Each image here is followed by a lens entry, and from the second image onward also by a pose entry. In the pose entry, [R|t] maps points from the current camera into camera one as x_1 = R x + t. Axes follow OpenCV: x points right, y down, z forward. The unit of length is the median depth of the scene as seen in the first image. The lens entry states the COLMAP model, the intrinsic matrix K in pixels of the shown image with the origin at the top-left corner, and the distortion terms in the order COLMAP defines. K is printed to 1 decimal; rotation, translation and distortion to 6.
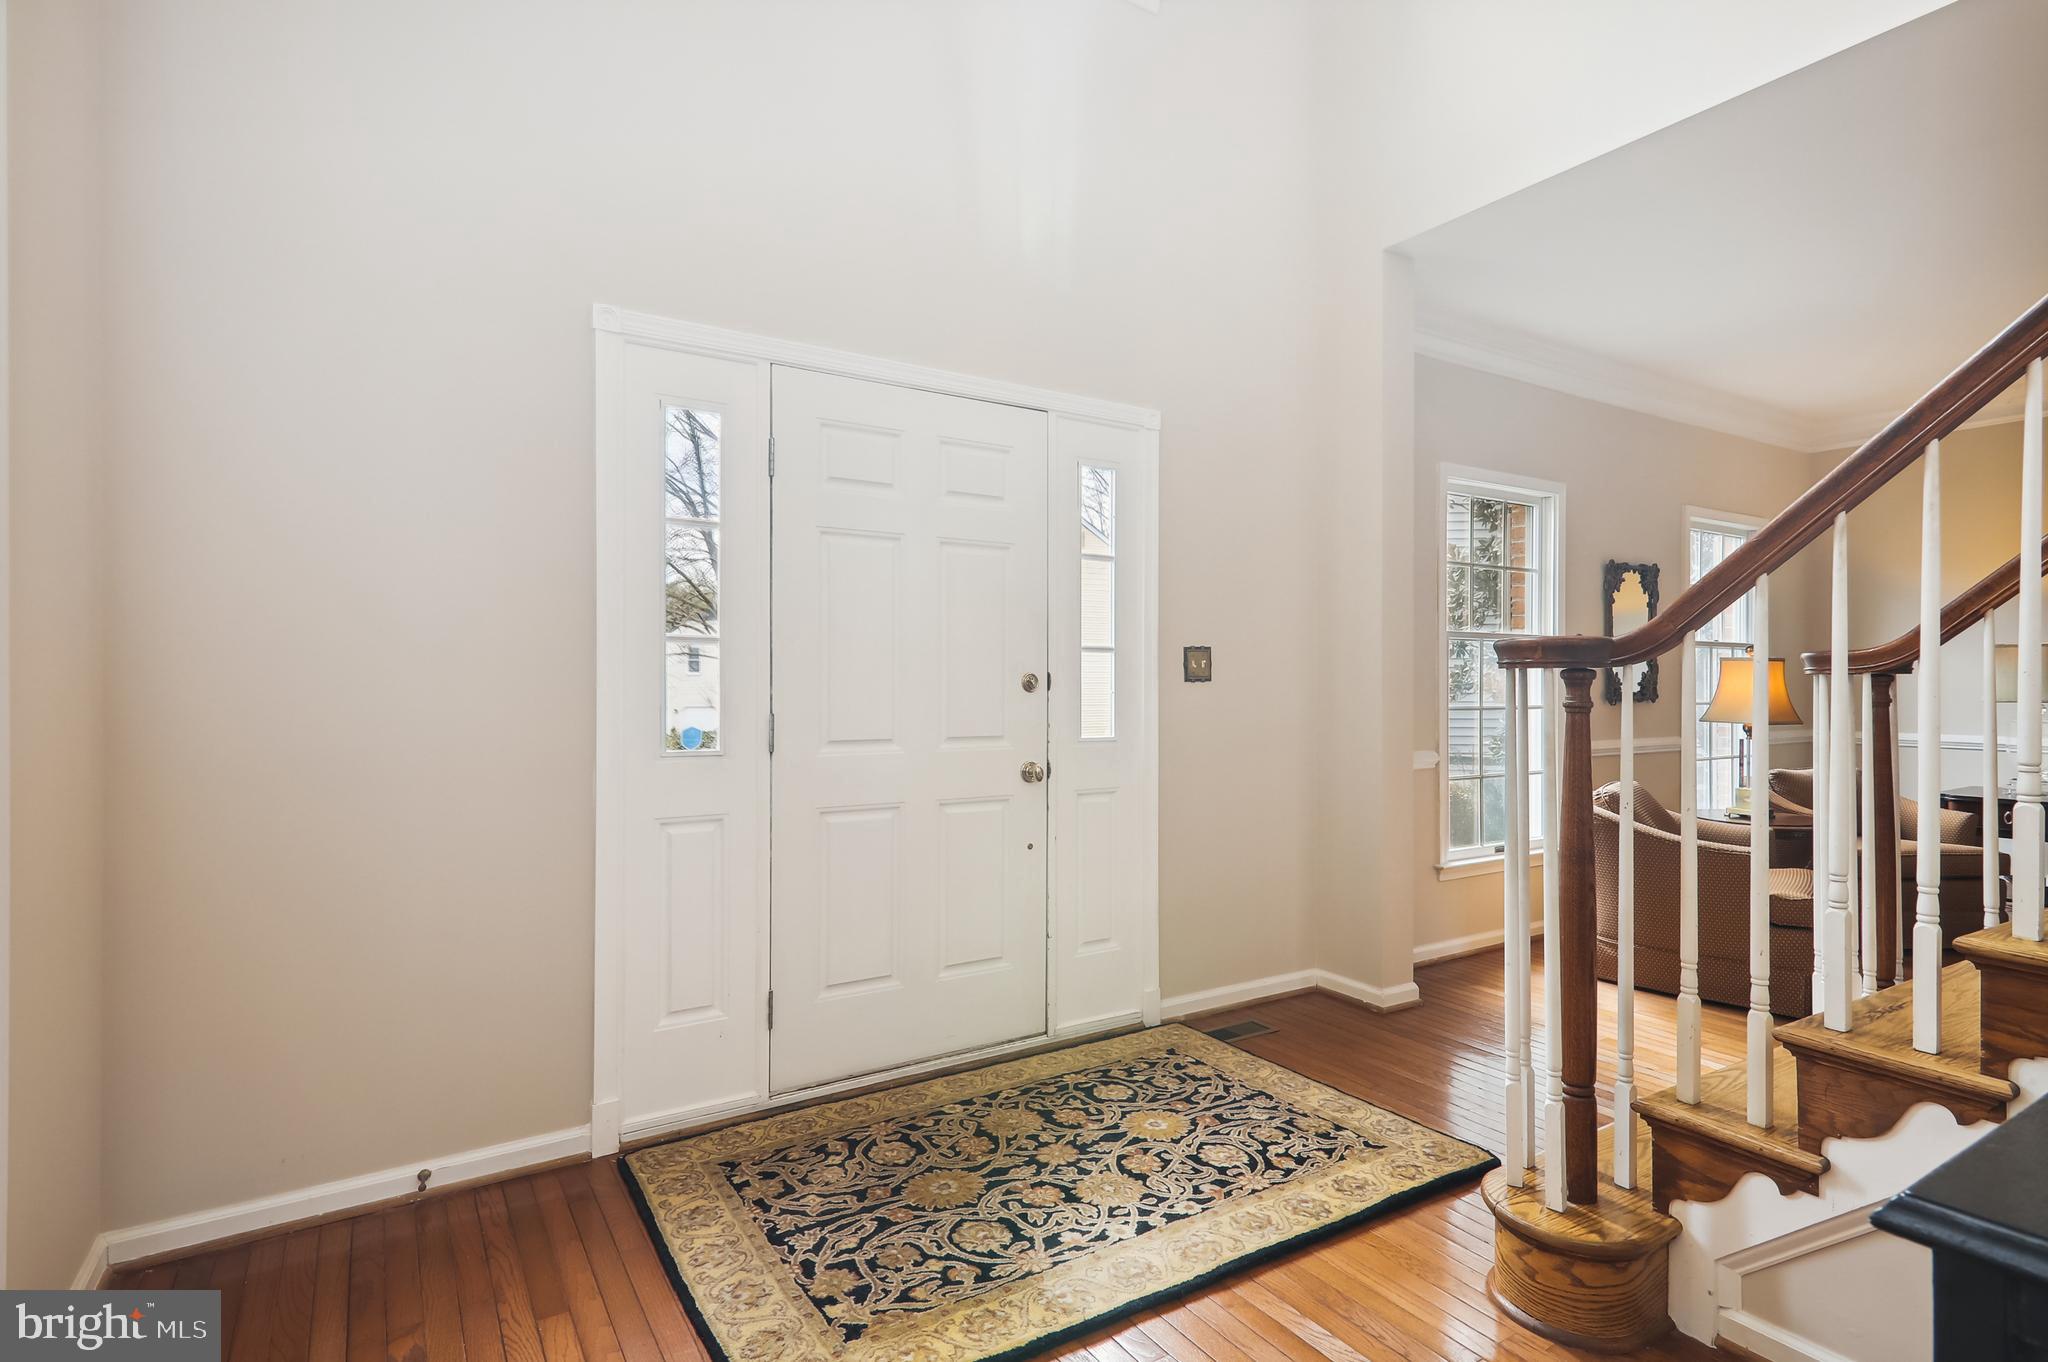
lens RADIAL K [[1022.0, 0, 1019.9], [0, 1022.0, 674.6], [0, 0, 1]] dist [0.042103, 0.000261]
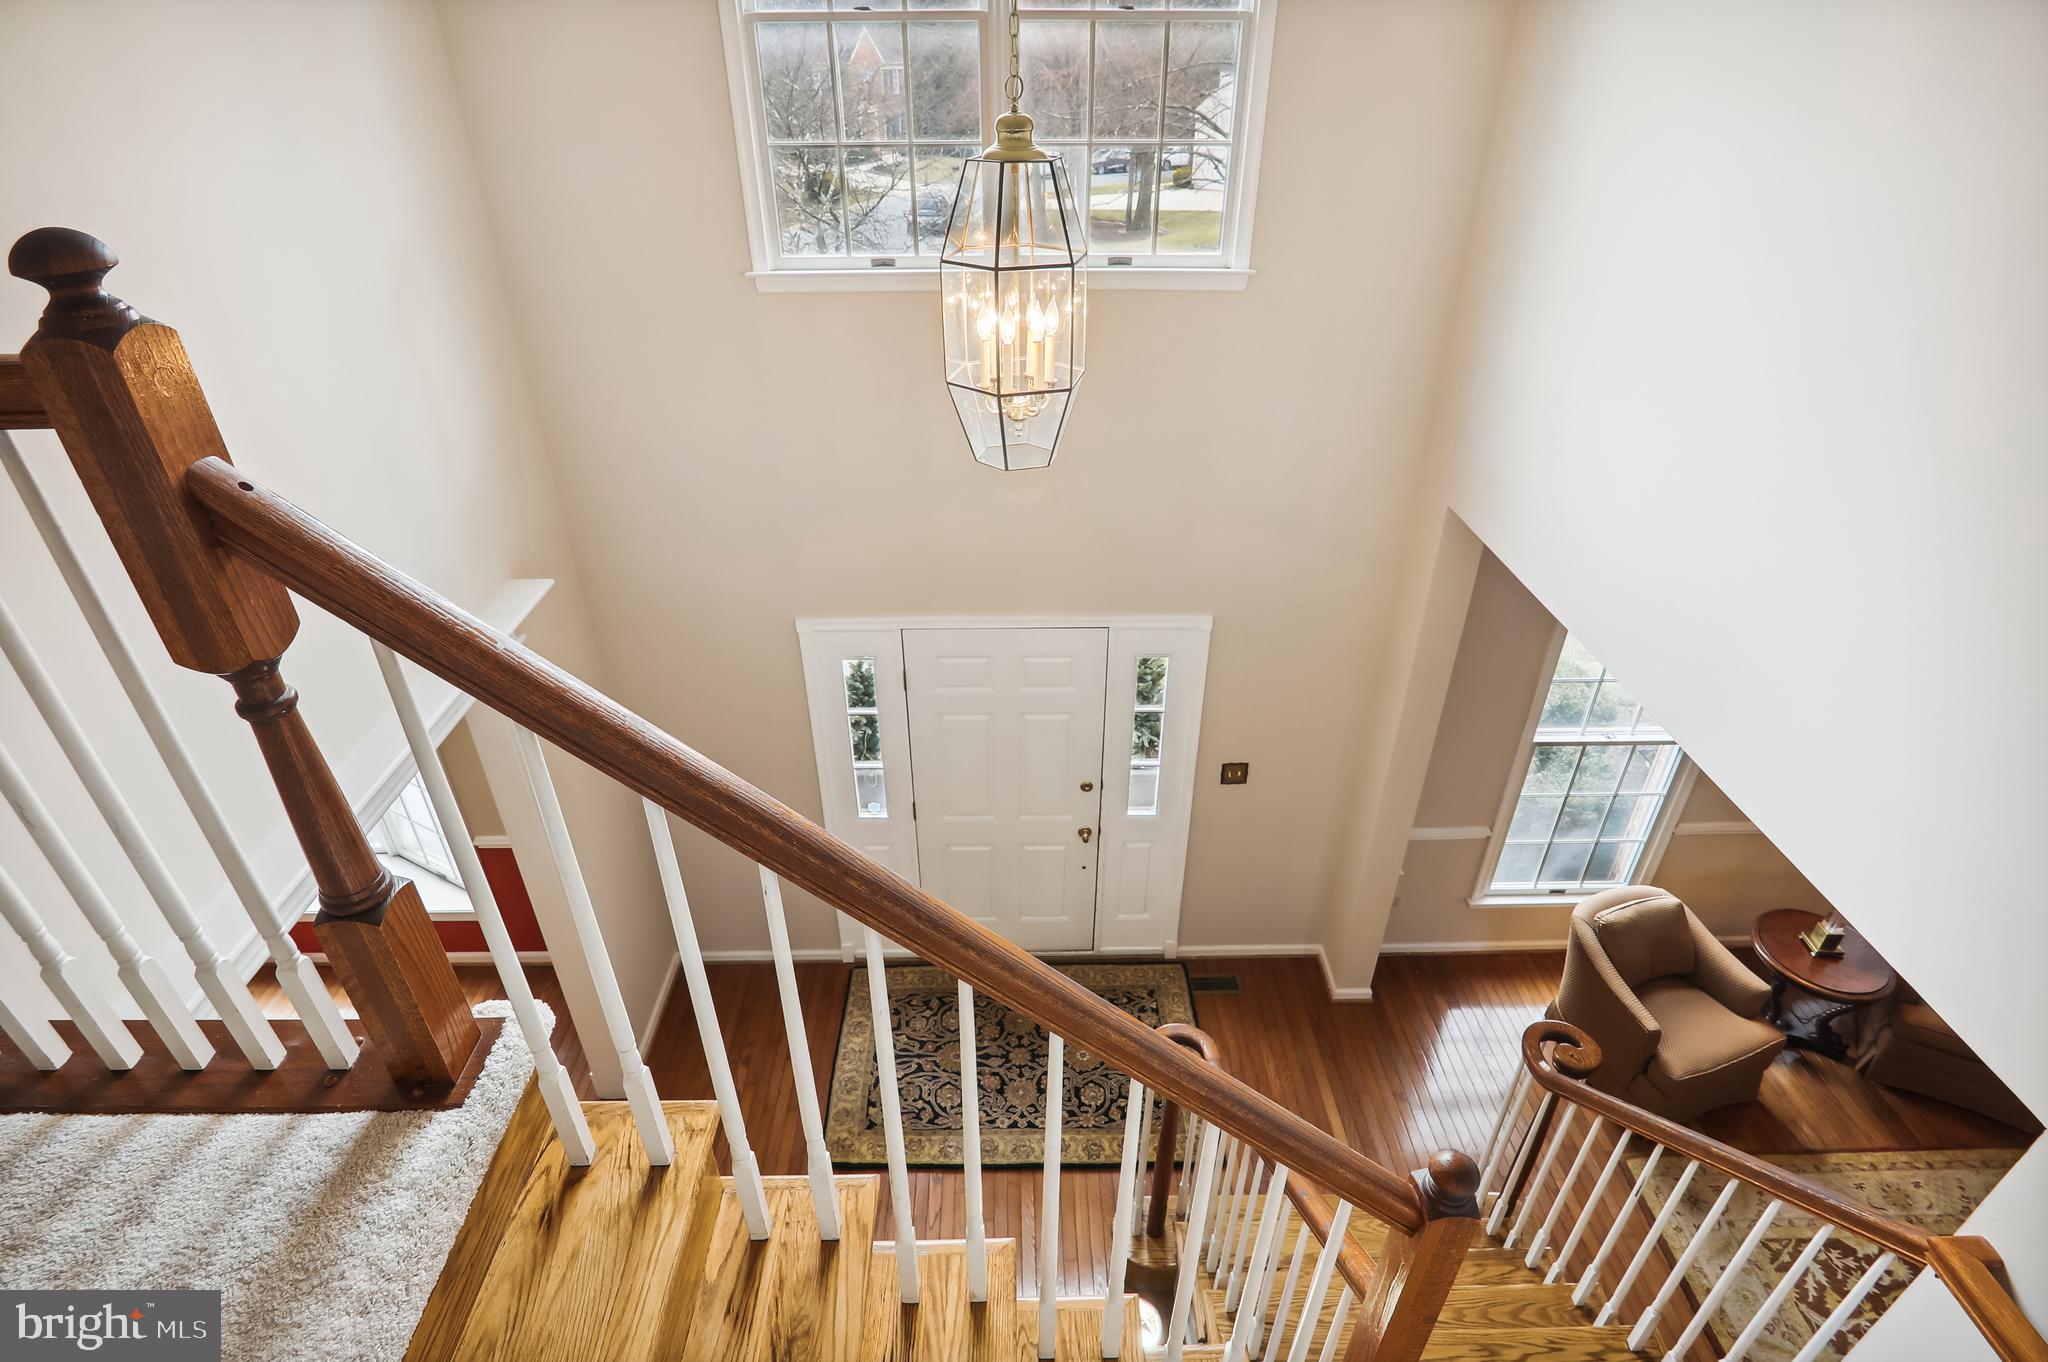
lens RADIAL K [[1022.0, 0, 1024.8], [0, 1022.0, 689.5], [0, 0, 1]] dist [0.042103, 0.000261]
pose [[0.854447, 0.275195, -0.440667, 0.742338], [0.006389, 0.842560, 0.538564, -1.233781], [0.519499, -0.462990, 0.718165, -0.099669]]
